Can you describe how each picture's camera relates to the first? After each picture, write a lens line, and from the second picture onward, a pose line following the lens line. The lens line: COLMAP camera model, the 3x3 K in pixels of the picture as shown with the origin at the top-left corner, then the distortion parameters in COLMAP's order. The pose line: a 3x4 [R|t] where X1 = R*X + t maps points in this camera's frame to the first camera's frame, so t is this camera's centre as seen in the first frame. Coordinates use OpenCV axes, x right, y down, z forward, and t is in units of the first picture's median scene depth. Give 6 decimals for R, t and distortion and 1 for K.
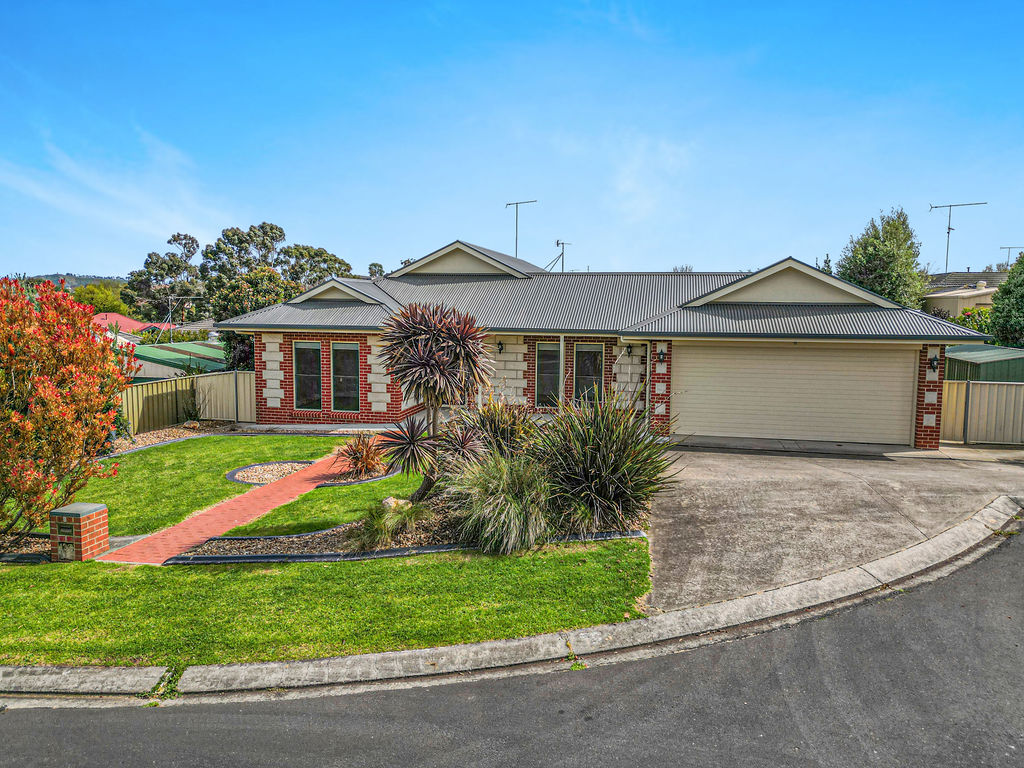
lens RADIAL K [[728.3, 0, 512.0], [0, 728.3, 384.0], [0, 0, 1]] dist [0.074699, -0.078415]
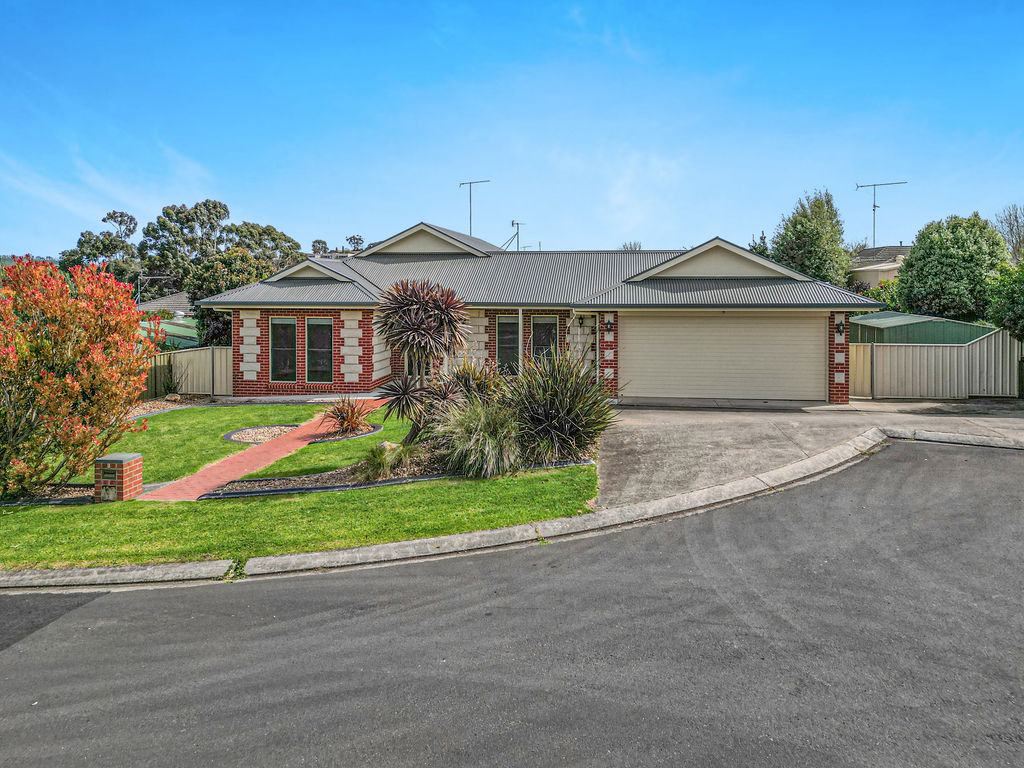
lens RADIAL K [[728.3, 0, 512.0], [0, 728.3, 384.0], [0, 0, 1]] dist [0.074699, -0.078415]
pose [[0.997826, -0.019404, 0.062975, -0.026118], [0.017469, 0.999363, 0.031134, 0.021595], [-0.063539, -0.029966, 0.997529, -0.176211]]
